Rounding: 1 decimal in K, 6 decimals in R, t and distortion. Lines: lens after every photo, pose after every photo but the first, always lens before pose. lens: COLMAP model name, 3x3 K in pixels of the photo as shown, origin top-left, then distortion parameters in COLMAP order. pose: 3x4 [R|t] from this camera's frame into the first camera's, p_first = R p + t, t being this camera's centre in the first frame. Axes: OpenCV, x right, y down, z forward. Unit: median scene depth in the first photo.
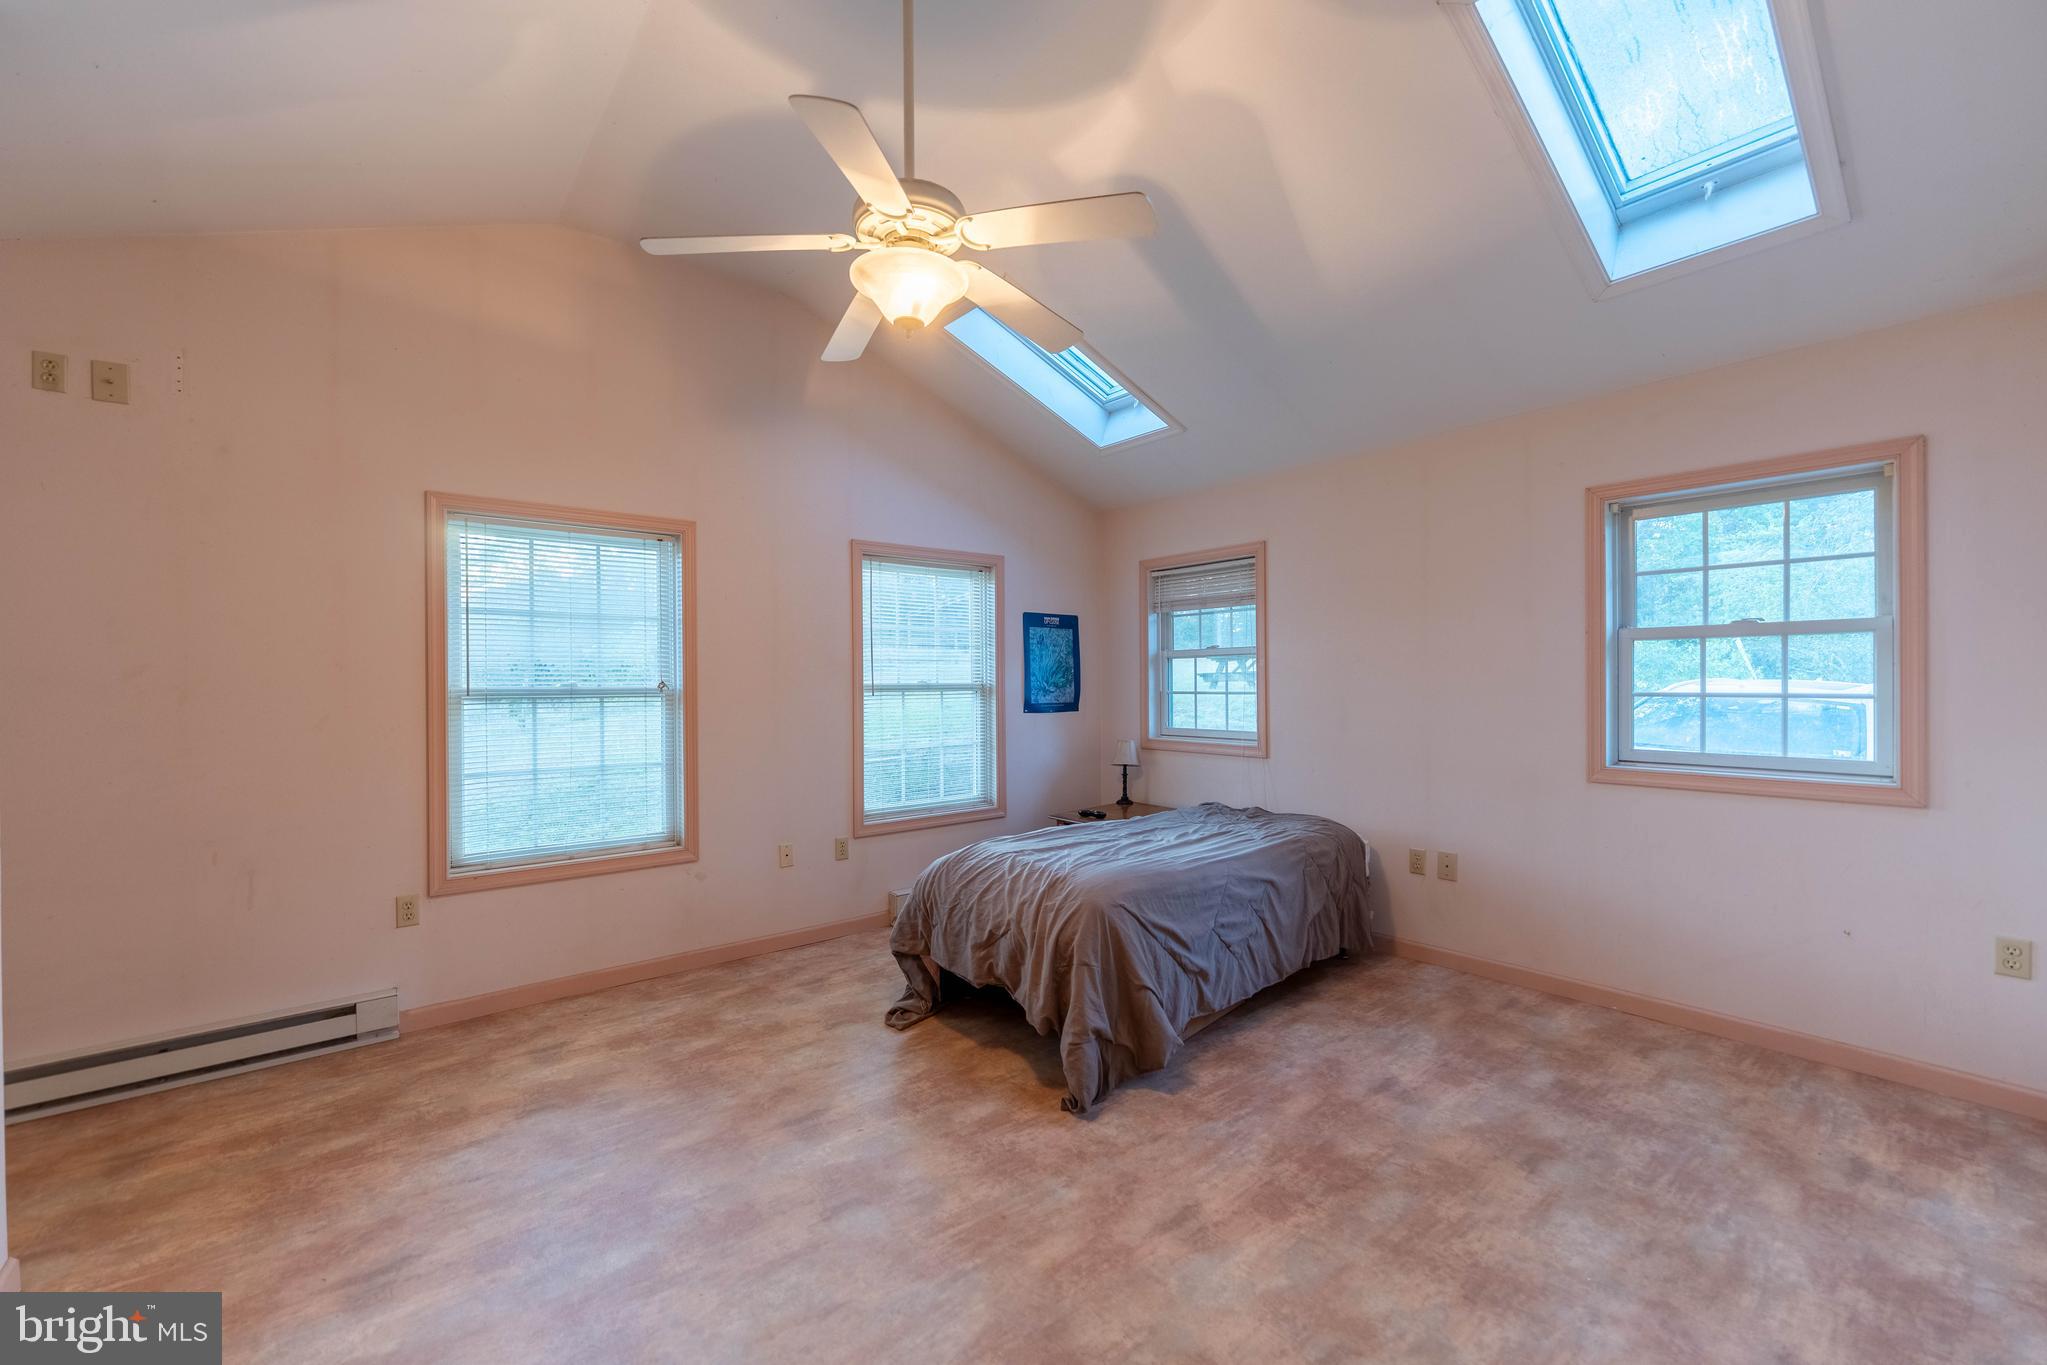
lens RADIAL K [[816.3, 0, 1014.4], [0, 816.3, 681.3], [0, 0, 1]] dist [-0.002051, -0.000585]
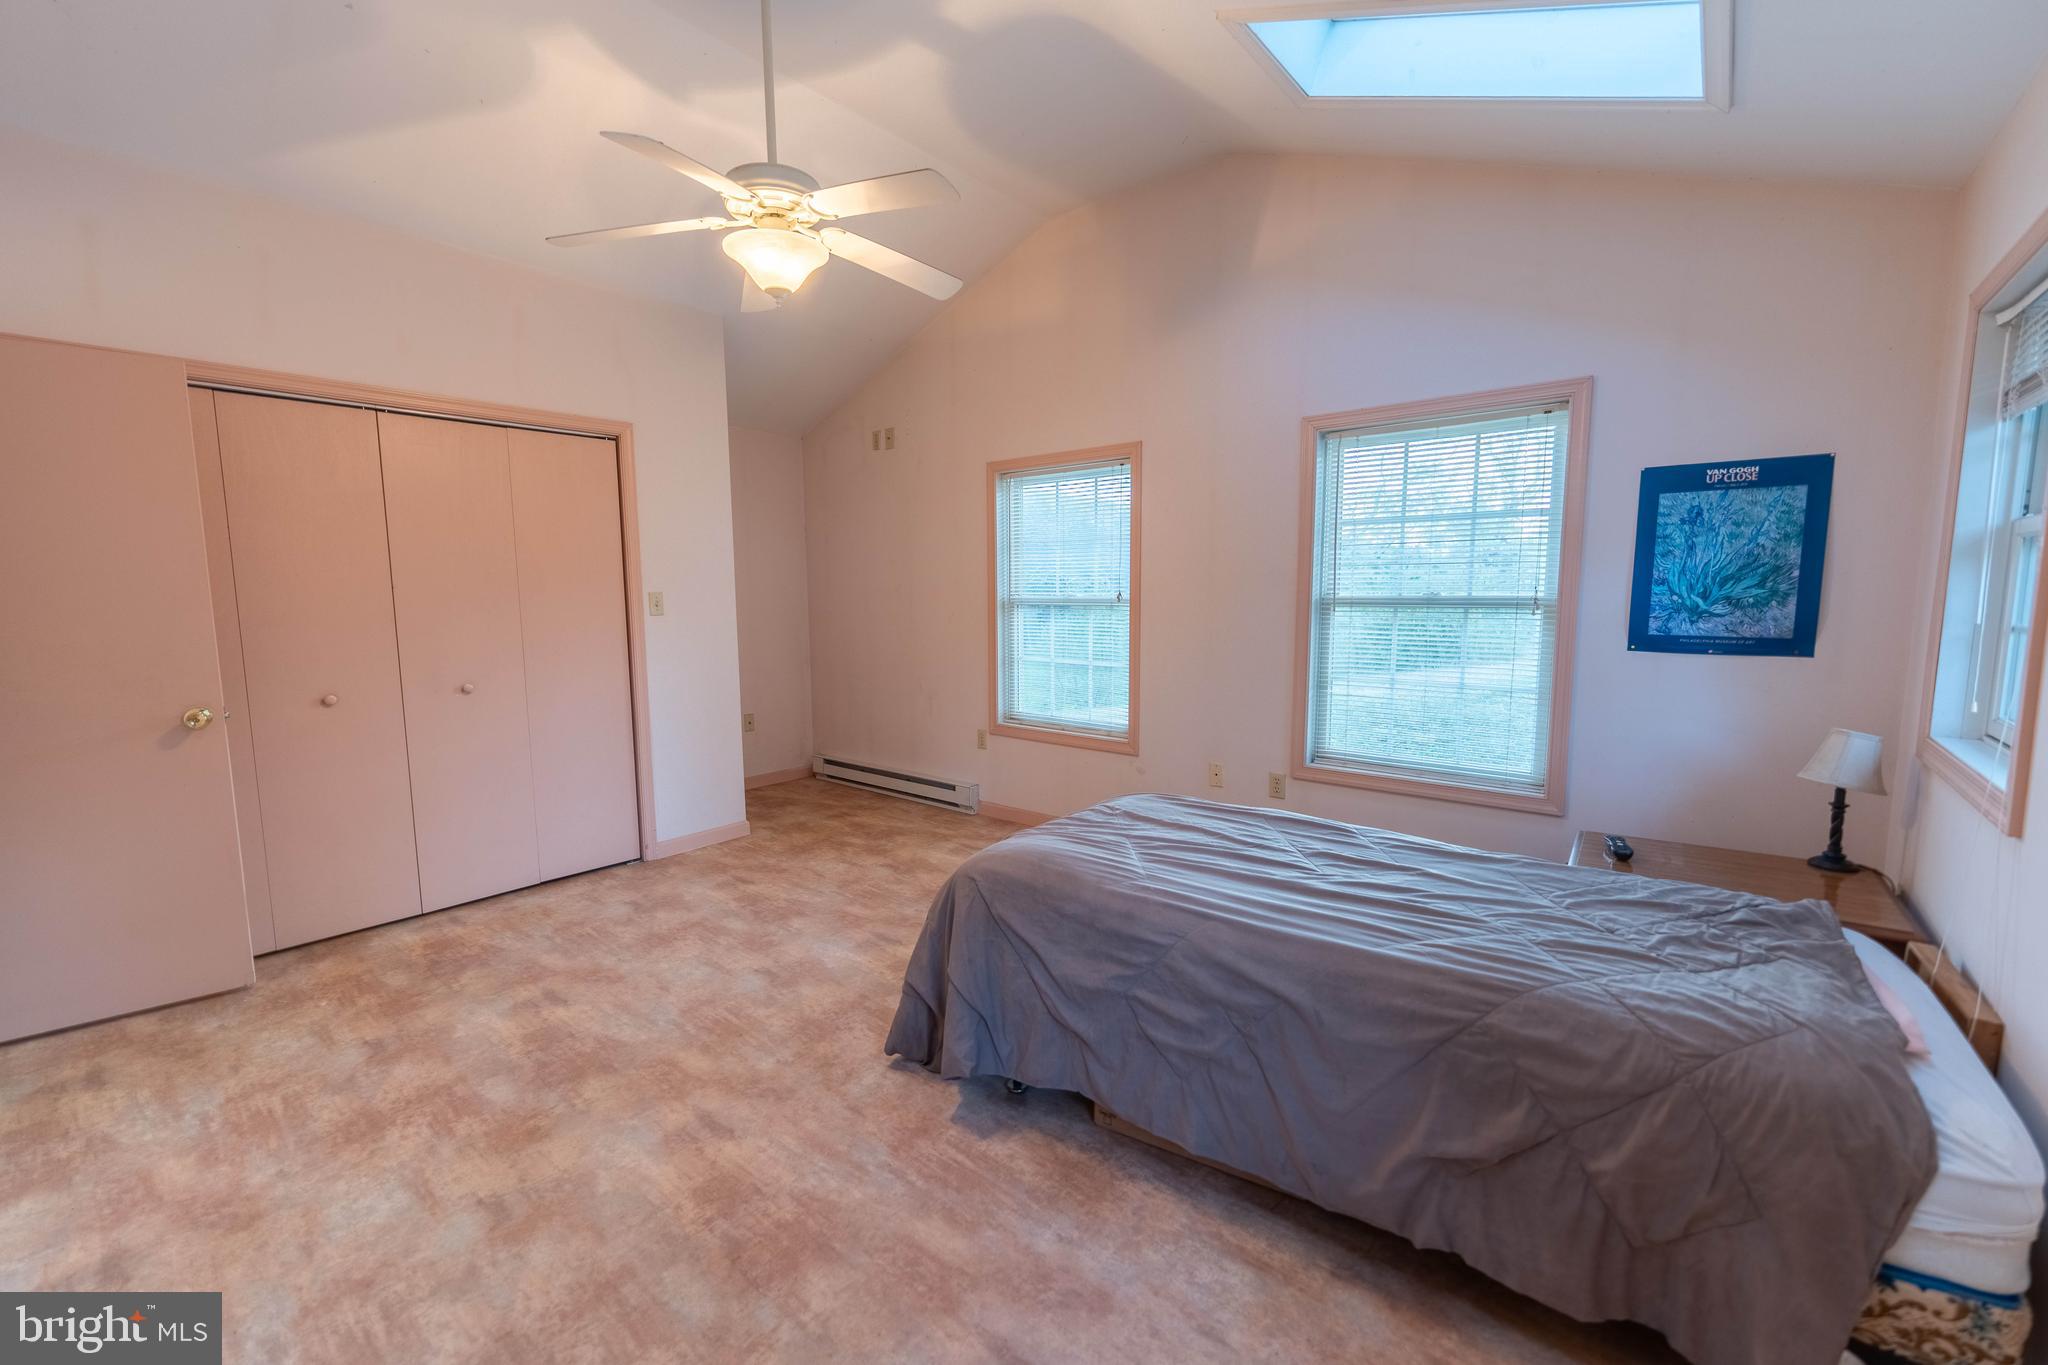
lens RADIAL K [[816.7, 0, 1010.6], [0, 816.7, 676.7], [0, 0, 1]] dist [-0.002051, -0.000585]
pose [[0.187735, 0.112312, -0.975777, 0.778210], [0.007669, 0.993243, 0.115798, -0.019055], [0.982190, -0.029222, 0.185605, 0.757426]]
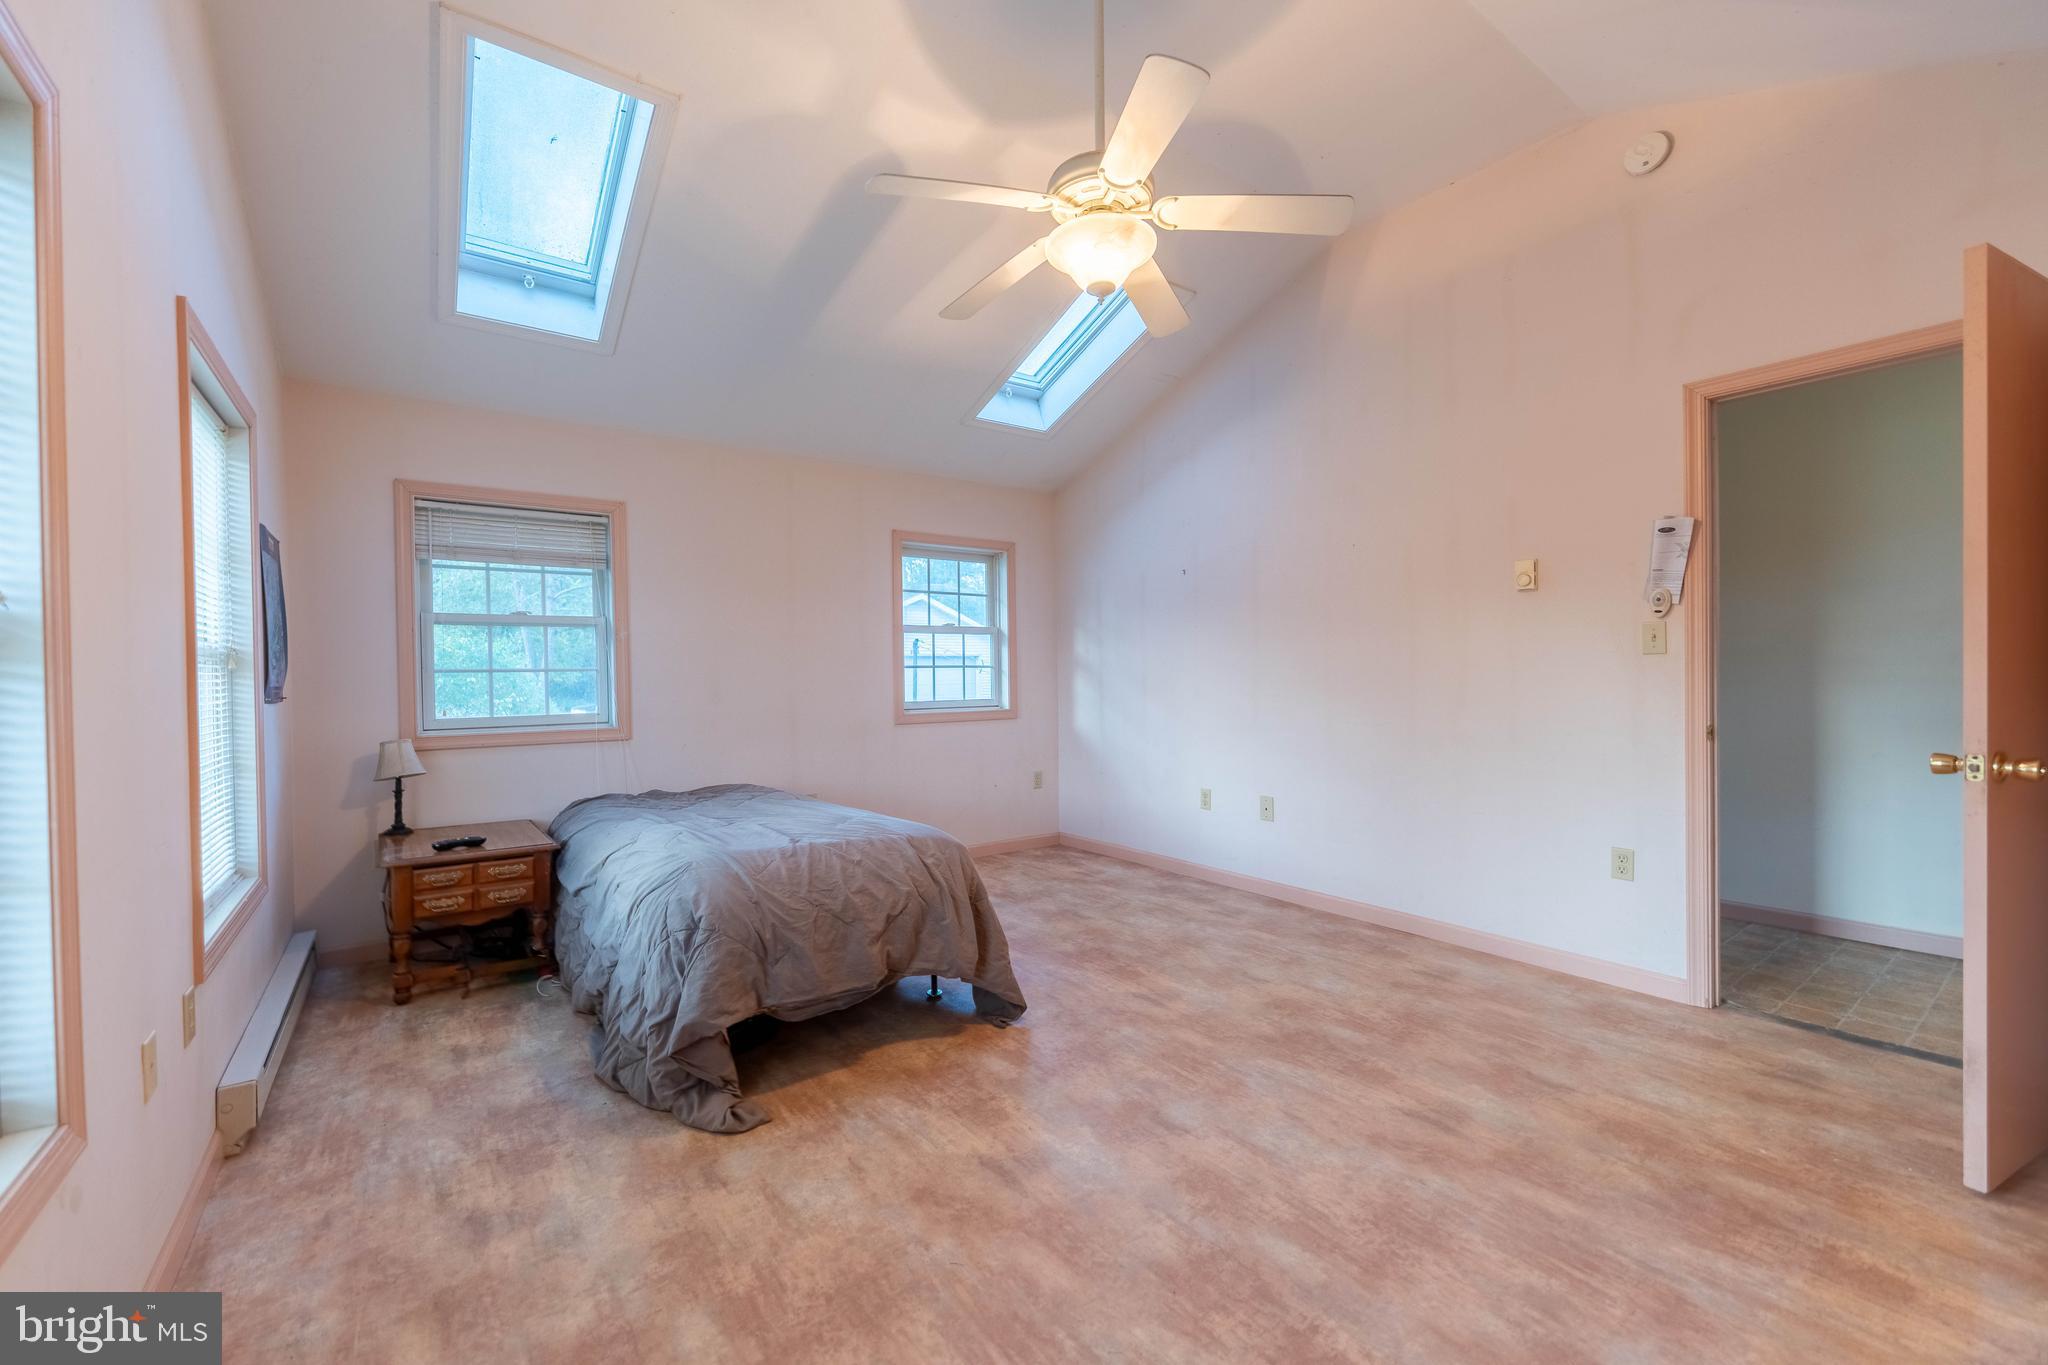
lens RADIAL K [[816.7, 0, 1003.7], [0, 816.7, 684.1], [0, 0, 1]] dist [-0.002051, -0.000585]
pose [[0.057976, -0.005516, 0.998303, -0.826102], [0.012218, 0.999914, 0.004815, 0.045336], [-0.998243, 0.011918, 0.058038, 0.742526]]
